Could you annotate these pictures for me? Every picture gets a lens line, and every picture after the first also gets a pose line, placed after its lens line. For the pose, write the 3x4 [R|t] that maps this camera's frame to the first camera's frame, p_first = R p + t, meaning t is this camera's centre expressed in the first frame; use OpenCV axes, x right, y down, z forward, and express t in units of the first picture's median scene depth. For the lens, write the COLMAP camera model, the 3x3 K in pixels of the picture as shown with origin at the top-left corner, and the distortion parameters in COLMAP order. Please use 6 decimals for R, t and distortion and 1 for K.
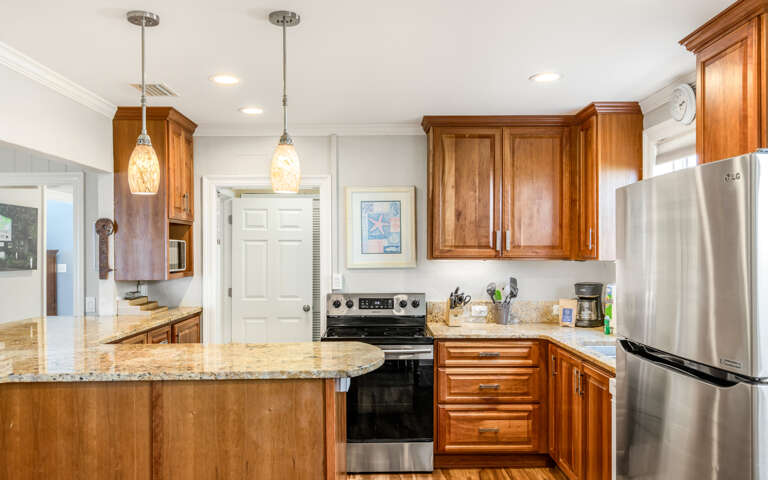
lens RADIAL K [[602.2, 0, 384.0], [0, 602.2, 240.0], [0, 0, 1]] dist [0.005383, 0.002142]
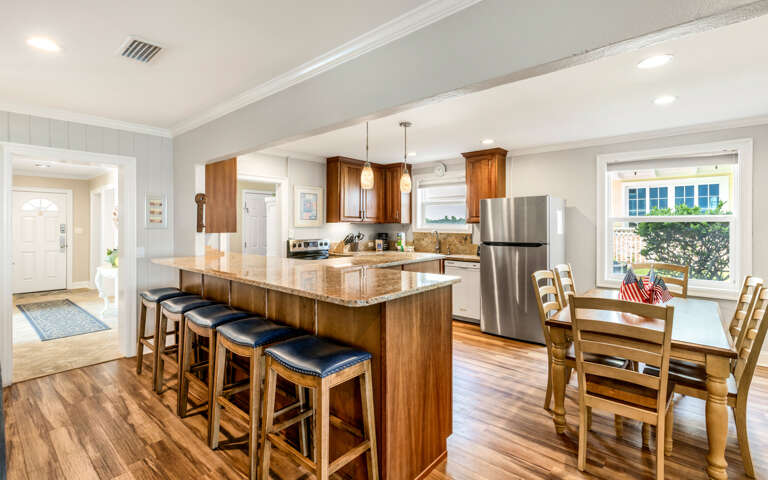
lens RADIAL K [[354.6, 0, 383.9], [0, 354.6, 228.3], [0, 0, 1]] dist [0.002695, 0.000384]
pose [[0.665715, -0.001435, 0.746205, -0.765062], [-0.016786, 0.999716, 0.016898, 0.028440], [-0.746018, -0.023775, 0.665502, 0.032123]]
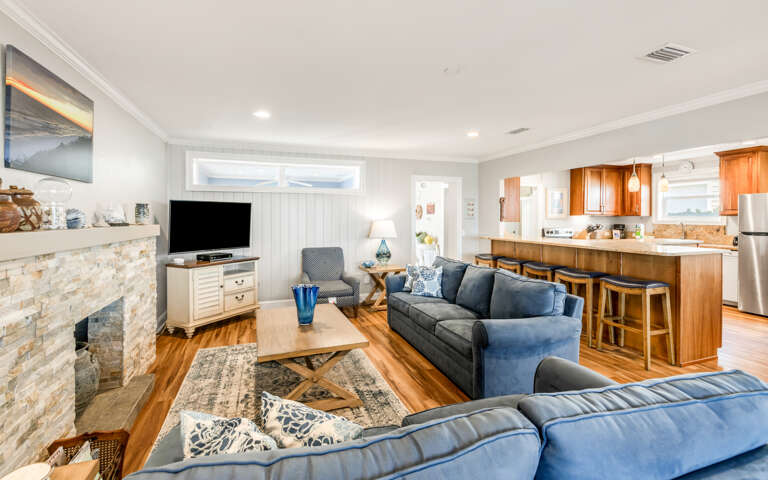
lens RADIAL K [[345.5, 0, 381.4], [0, 345.5, 221.2], [0, 0, 1]] dist [-0.002035, -0.000331]
pose [[0.946925, 0.004326, 0.321425, -1.289211], [-0.012673, 0.999634, 0.023882, 0.032700], [-0.321204, -0.026688, 0.946634, -0.187768]]
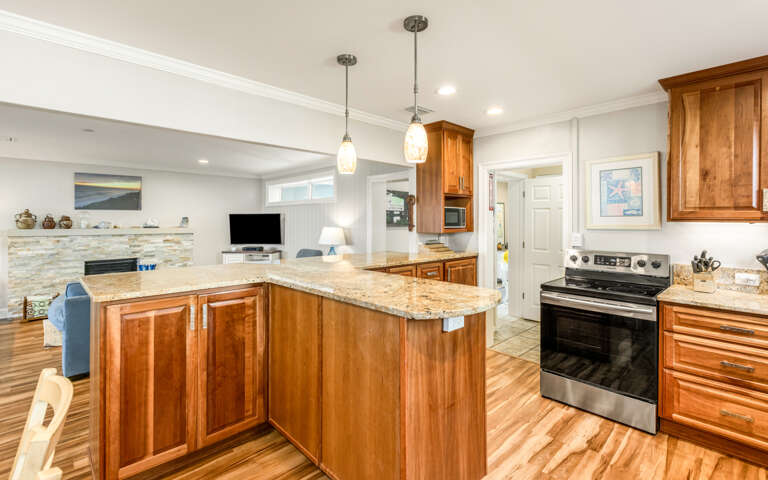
lens RADIAL K [[354.3, 0, 384.7], [0, 354.3, 216.9], [0, 0, 1]] dist [0.003518, 0.000548]
pose [[0.683820, -0.001959, -0.729648, 0.186532], [0.008490, 0.999950, 0.005271, 0.017566], [0.729602, -0.009799, 0.683802, 0.252972]]
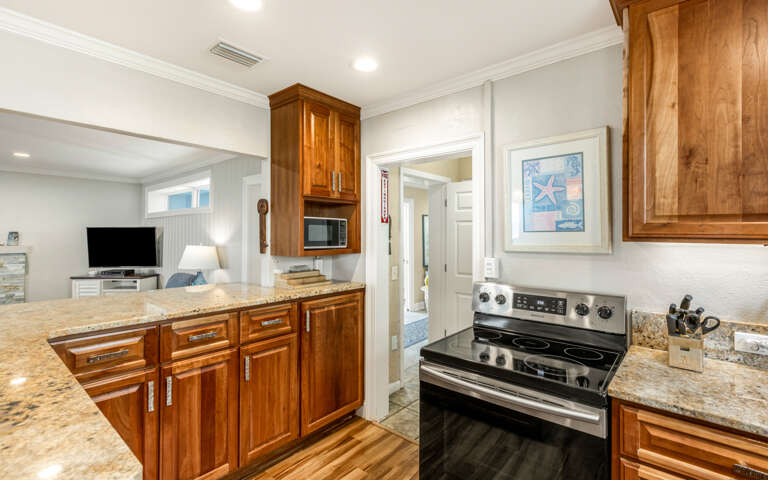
lens RADIAL K [[354.6, 0, 383.9], [0, 354.6, 228.3], [0, 0, 1]] dist [0.002695, 0.000384]
pose [[0.752450, -0.006808, -0.658614, 0.127549], [0.007337, 0.999971, -0.001955, 0.019154], [0.658609, -0.003361, 0.752478, 0.599612]]
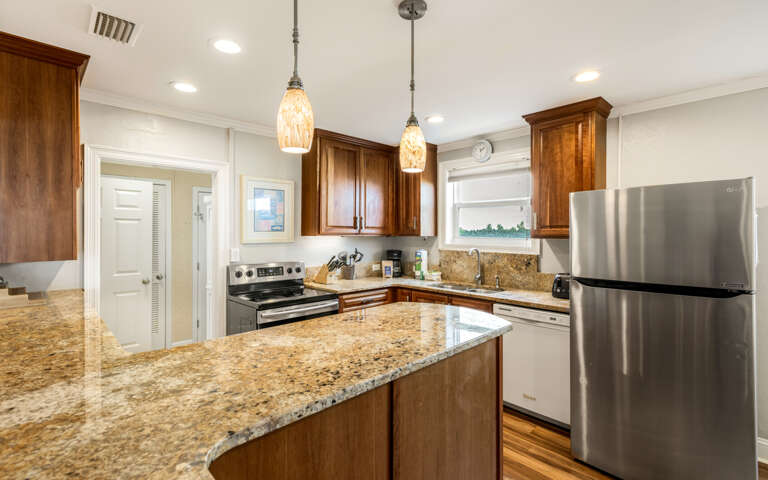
lens RADIAL K [[354.6, 0, 383.9], [0, 354.6, 228.3], [0, 0, 1]] dist [0.002695, 0.000384]
pose [[0.728868, 0.015267, 0.684484, -0.357822], [-0.018039, 0.999833, -0.003092, 0.015260], [-0.684416, -0.010094, 0.729022, 0.322067]]
